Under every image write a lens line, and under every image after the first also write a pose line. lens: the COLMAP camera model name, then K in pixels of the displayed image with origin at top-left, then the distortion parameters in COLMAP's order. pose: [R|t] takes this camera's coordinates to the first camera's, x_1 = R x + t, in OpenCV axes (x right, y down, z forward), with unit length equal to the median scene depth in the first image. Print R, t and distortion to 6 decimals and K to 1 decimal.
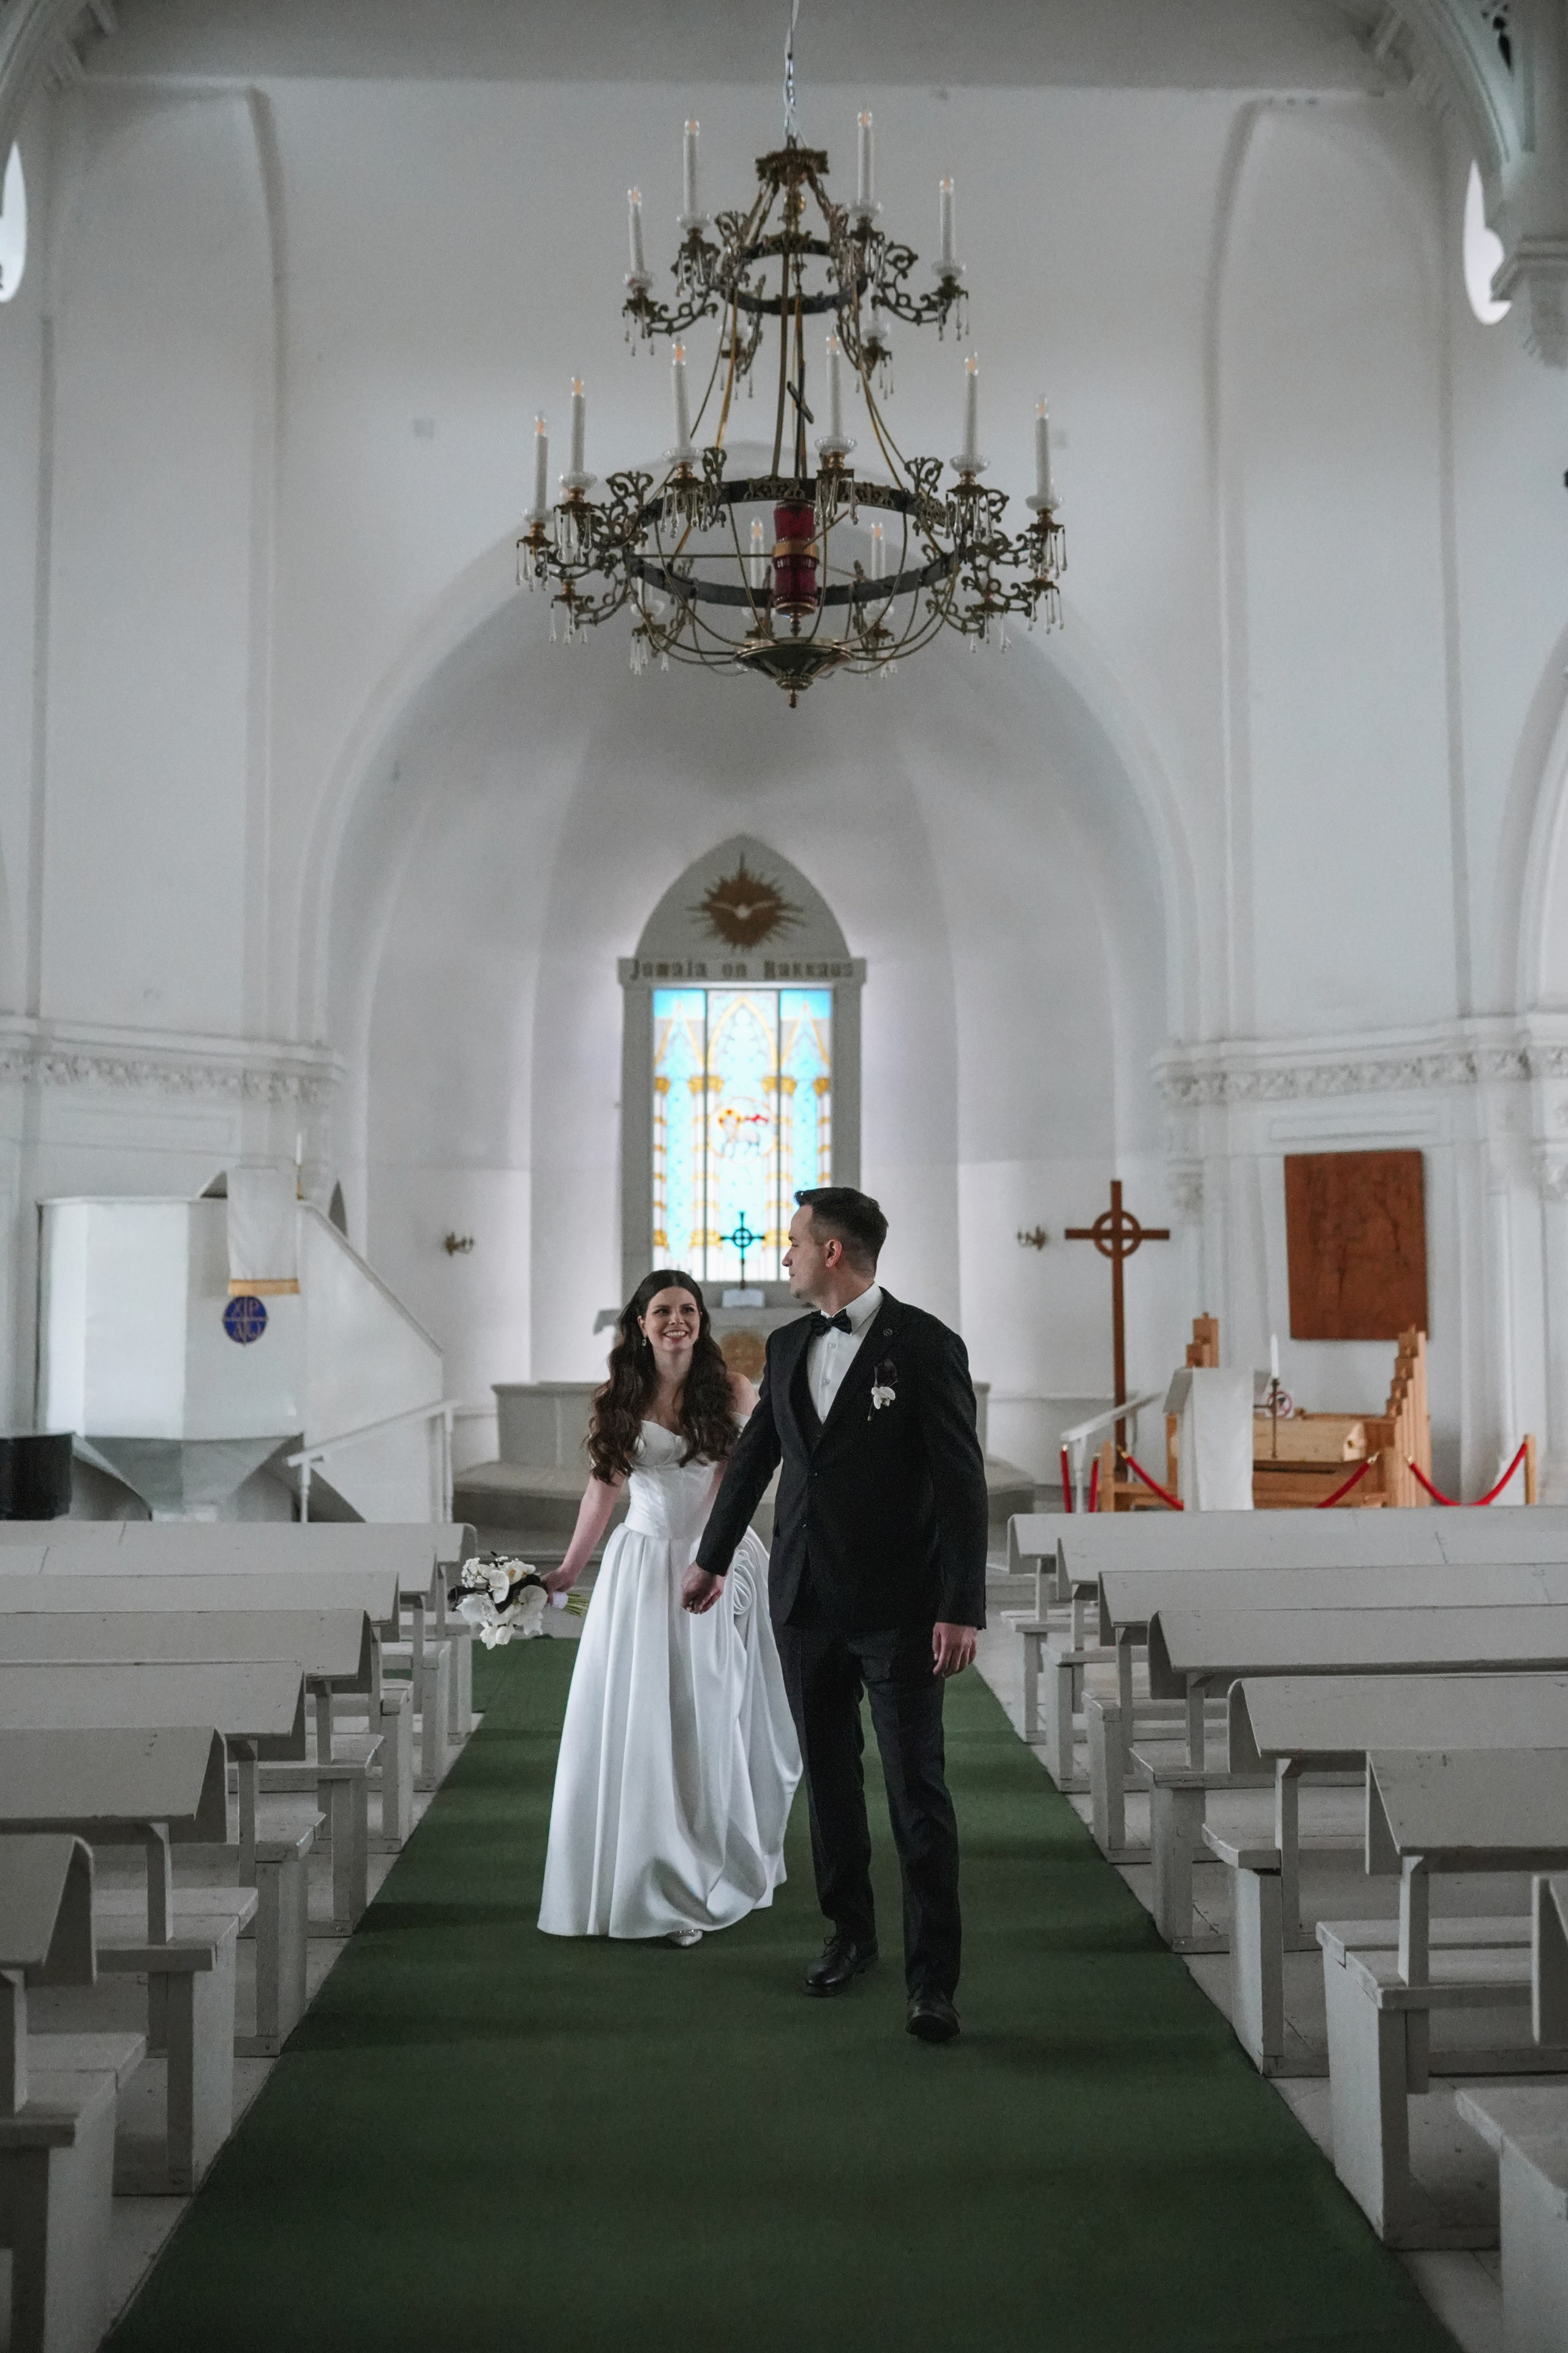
lens RADIAL K [[2265.0, 0, 775.1], [0, 2265.0, 1169.8], [0, 0, 1]] dist [-0.039460, 0.015686]
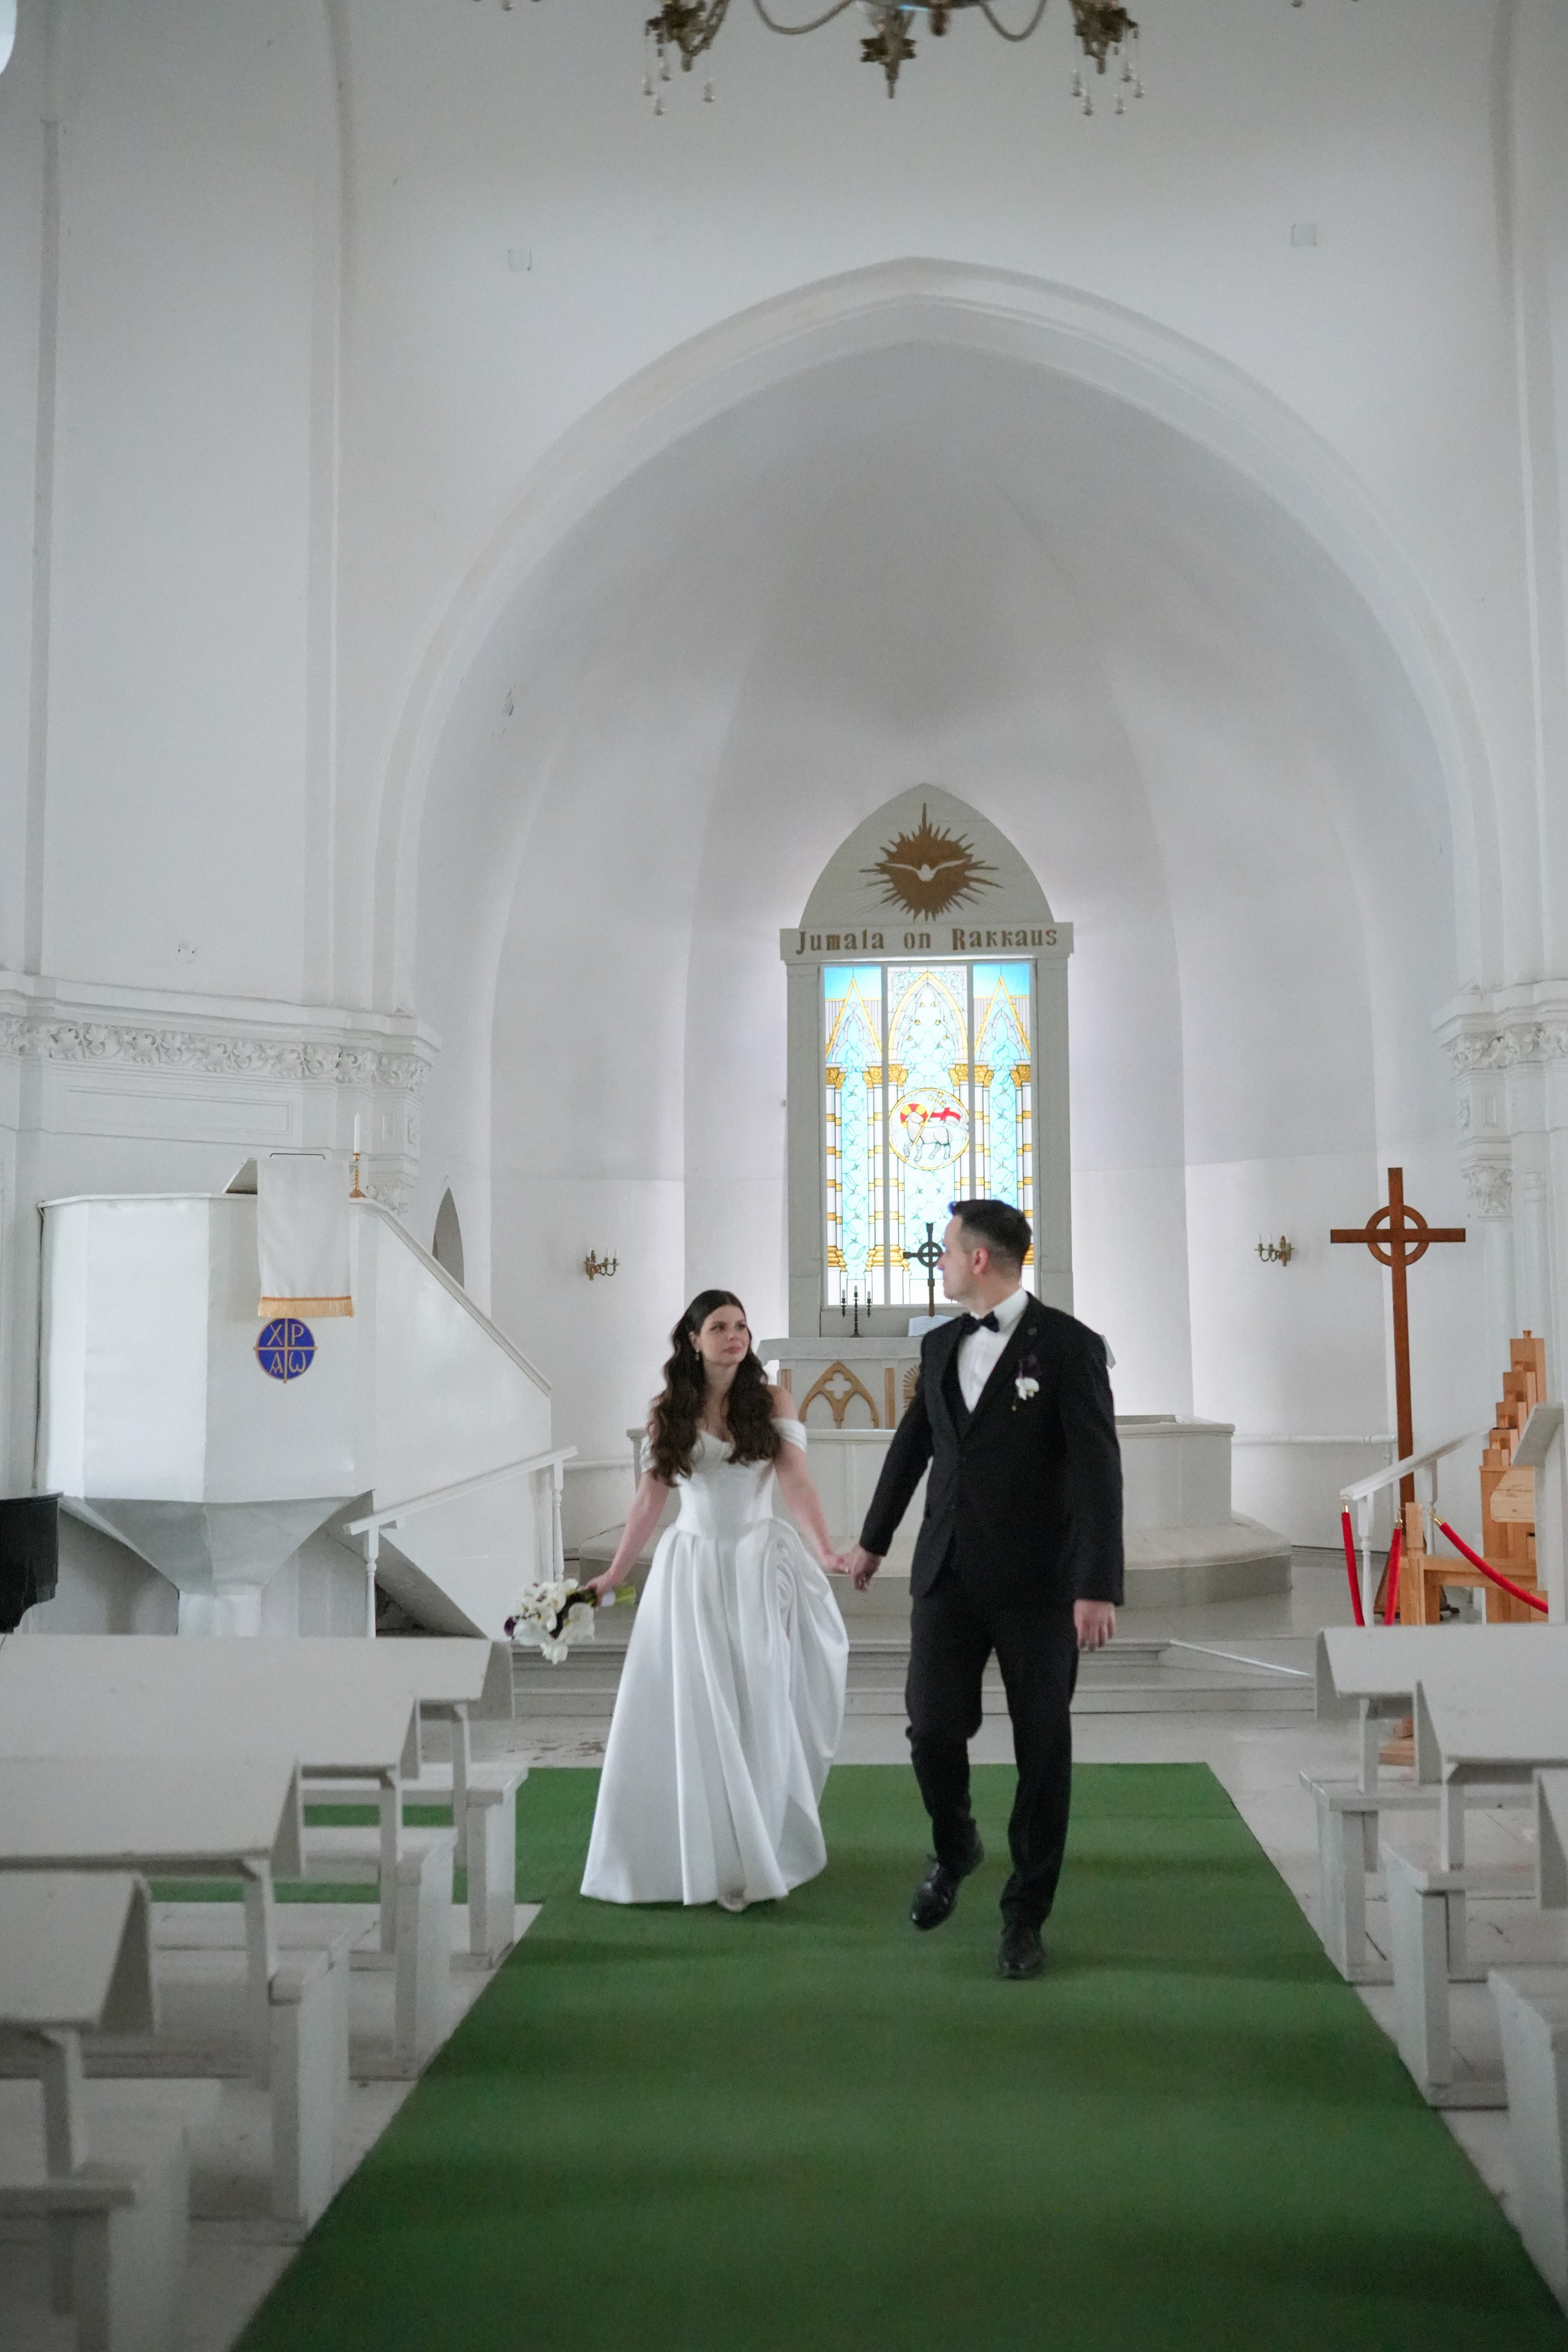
lens RADIAL K [[2214.9, 0, 784.0], [0, 2214.9, 1176.0], [0, 0, 1]] dist [-0.038247, 0.012511]
pose [[0.996033, -0.014677, -0.087761, 0.005726], [0.013090, 0.999741, -0.018629, 0.021466], [0.088011, 0.017406, 0.995967, 0.234599]]
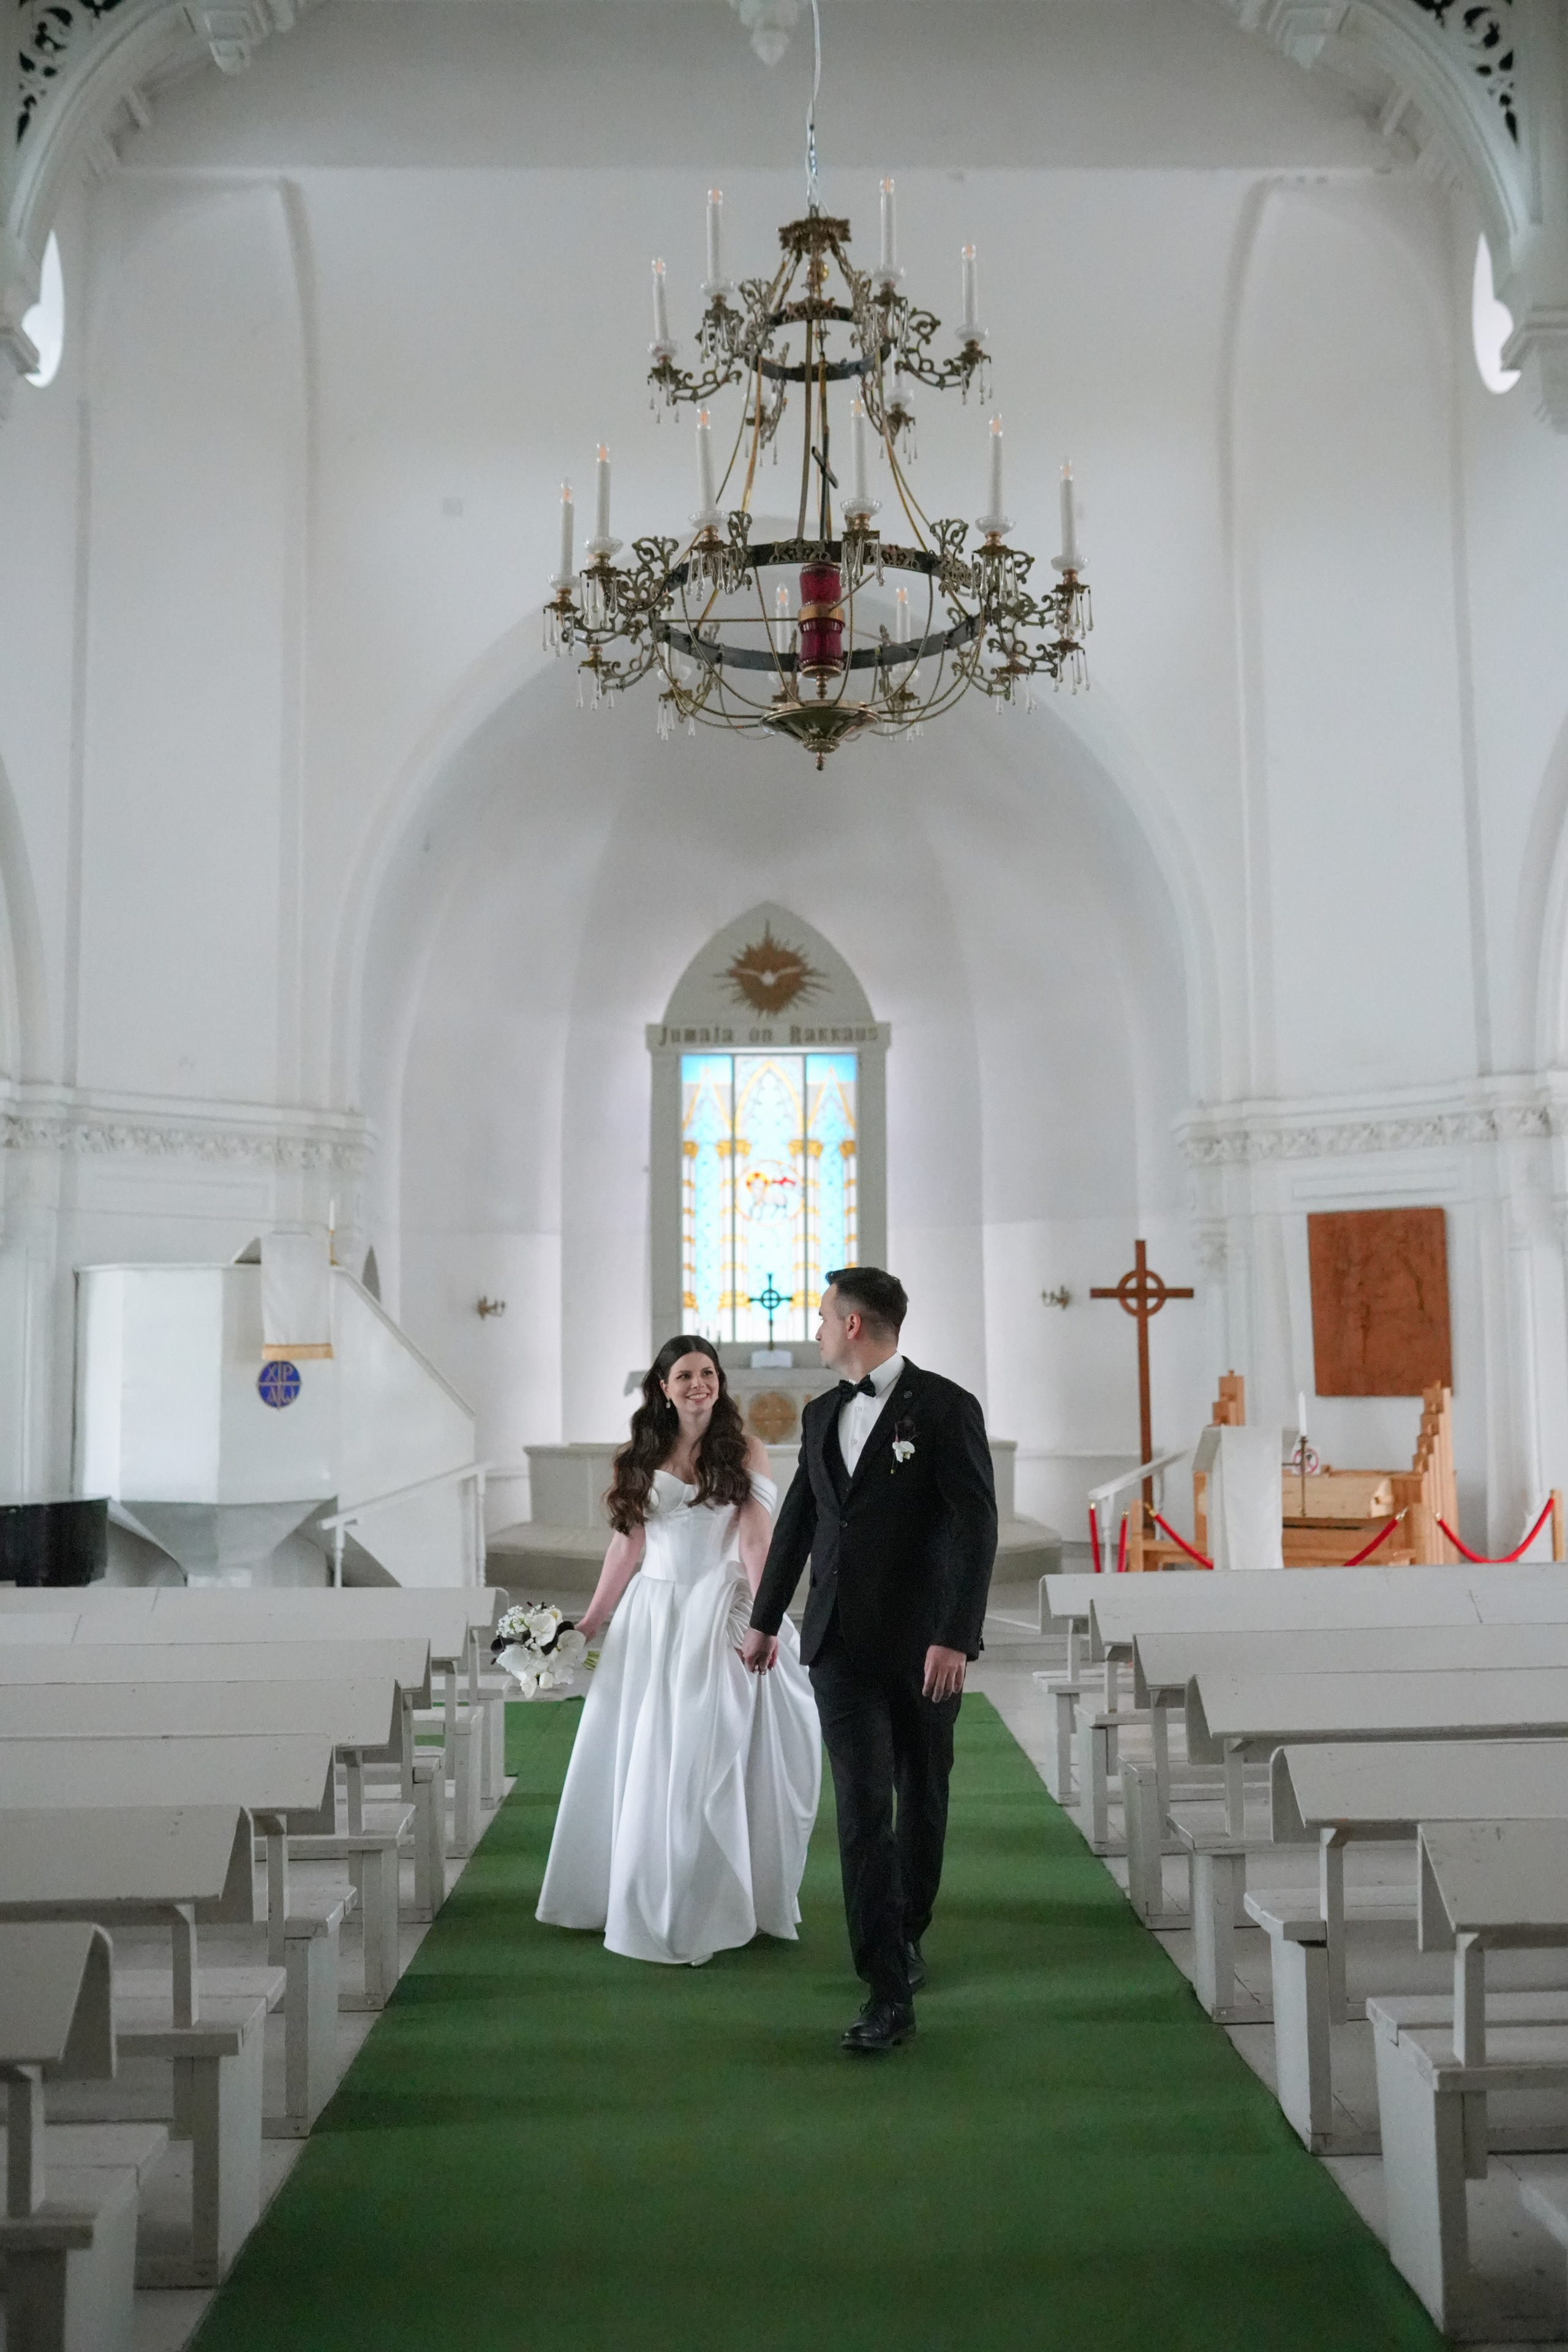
lens RADIAL K [[2214.9, 0, 784.0], [0, 2214.9, 1176.0], [0, 0, 1]] dist [-0.038247, 0.012511]
pose [[0.999944, -0.007553, -0.007367, -0.000948], [0.007366, 0.999658, -0.025075, -0.000236], [0.007553, 0.025019, 0.999658, 0.011540]]
